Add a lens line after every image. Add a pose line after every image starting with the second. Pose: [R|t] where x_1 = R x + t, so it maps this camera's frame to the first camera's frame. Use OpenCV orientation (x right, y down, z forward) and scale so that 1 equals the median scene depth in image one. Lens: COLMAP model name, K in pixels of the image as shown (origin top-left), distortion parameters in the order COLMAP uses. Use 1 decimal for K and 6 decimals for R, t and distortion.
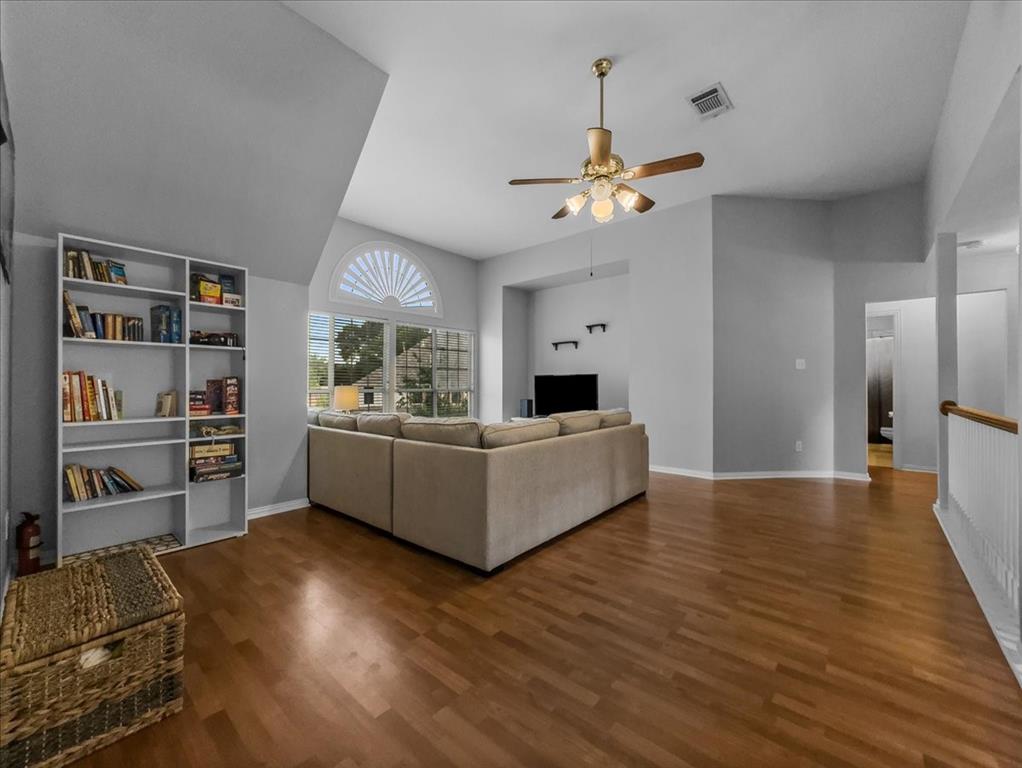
lens RADIAL K [[409.4, 0, 511.0], [0, 409.4, 384.0], [0, 0, 1]] dist [0.000051, -0.000014]
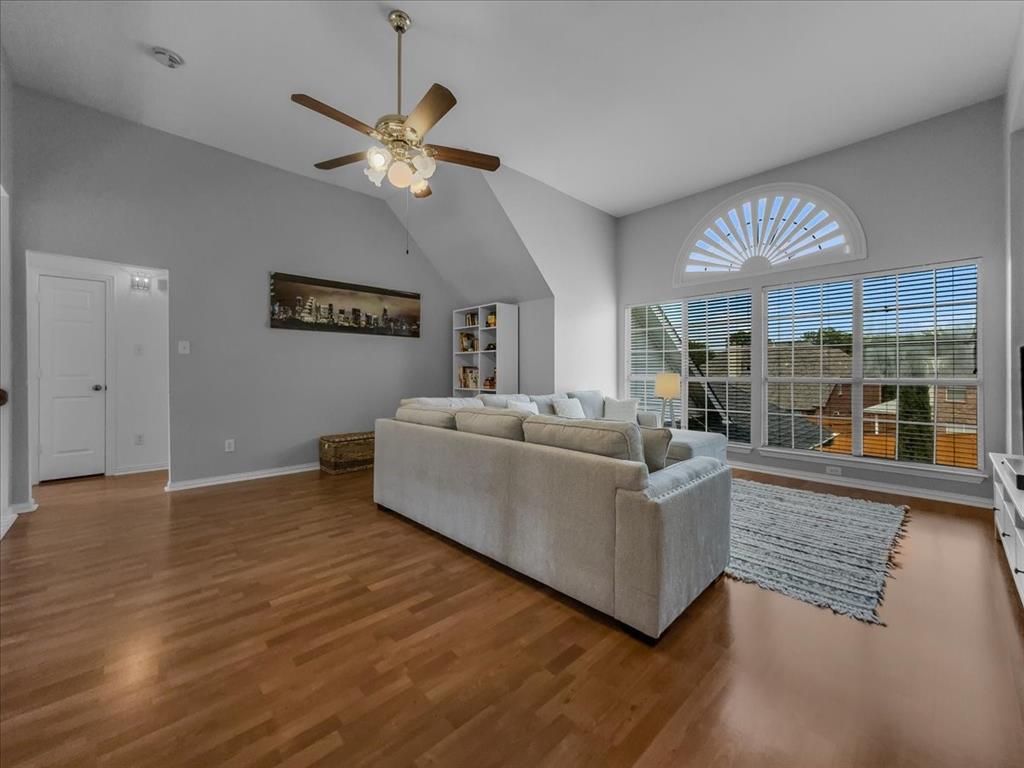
lens RADIAL K [[406.4, 0, 512.0], [0, 406.4, 384.0], [0, 0, 1]] dist [0.001090, 0.000108]
pose [[-0.101462, 0.021122, -0.994615, 1.103774], [0.002754, 0.999777, 0.020951, 0.013060], [0.994836, -0.000614, -0.101497, 1.375817]]
